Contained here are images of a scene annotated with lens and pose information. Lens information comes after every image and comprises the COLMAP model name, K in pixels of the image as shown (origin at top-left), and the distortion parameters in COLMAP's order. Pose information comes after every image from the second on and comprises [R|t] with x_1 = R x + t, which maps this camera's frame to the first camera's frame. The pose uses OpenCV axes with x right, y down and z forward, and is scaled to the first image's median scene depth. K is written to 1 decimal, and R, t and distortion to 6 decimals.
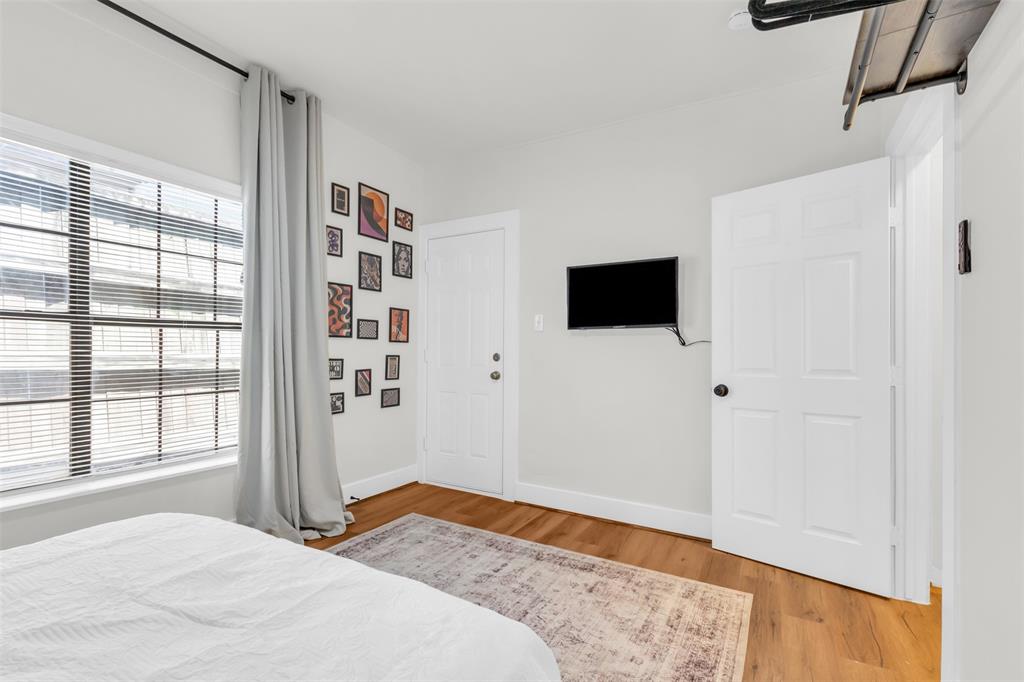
lens RADIAL K [[474.6, 0, 509.8], [0, 474.6, 347.4], [0, 0, 1]] dist [0.002843, 0.000179]
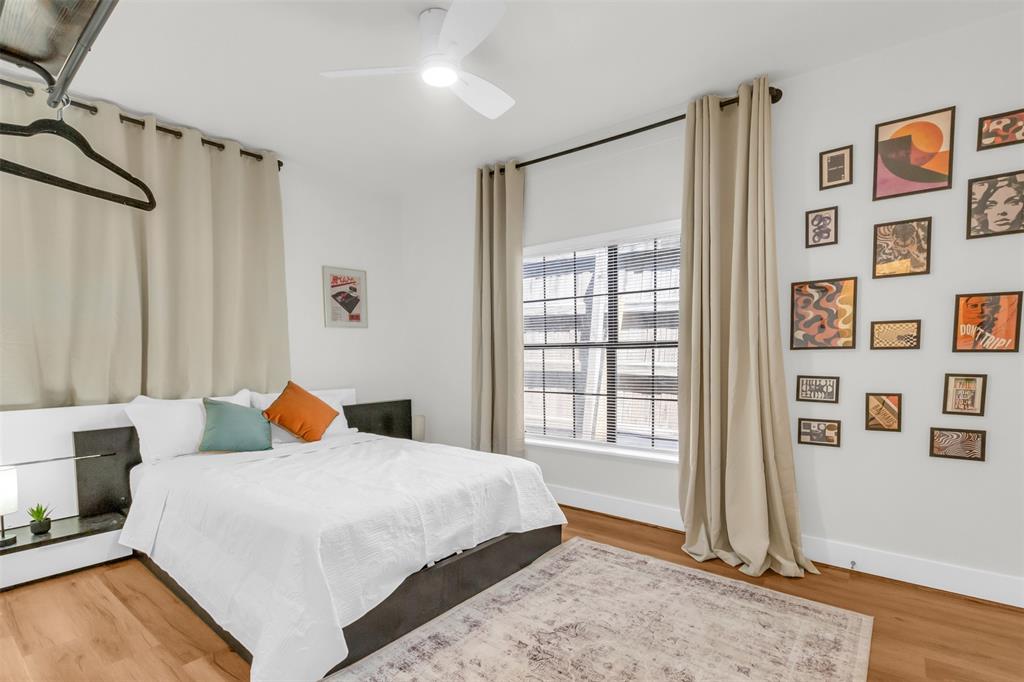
lens RADIAL K [[474.6, 0, 507.2], [0, 474.6, 379.6], [0, 0, 1]] dist [0.002843, 0.000179]
pose [[-0.143545, 0.039527, -0.988854, 0.486164], [0.010172, 0.999208, 0.038464, -0.006492], [0.989592, -0.004538, -0.143833, 0.585791]]
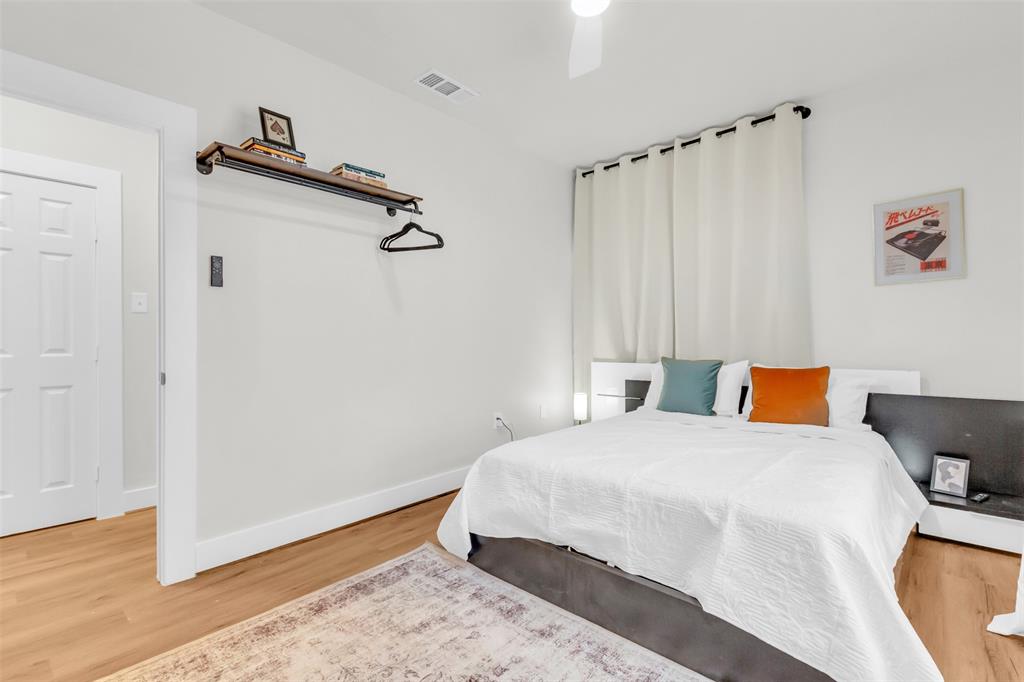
lens RADIAL K [[474.6, 0, 520.7], [0, 474.6, 337.0], [0, 0, 1]] dist [0.002843, 0.000179]
pose [[-0.982540, -0.004651, 0.185993, -0.170032], [-0.007817, 0.999837, -0.016293, 0.019744], [-0.185887, -0.017462, -0.982416, 0.970629]]
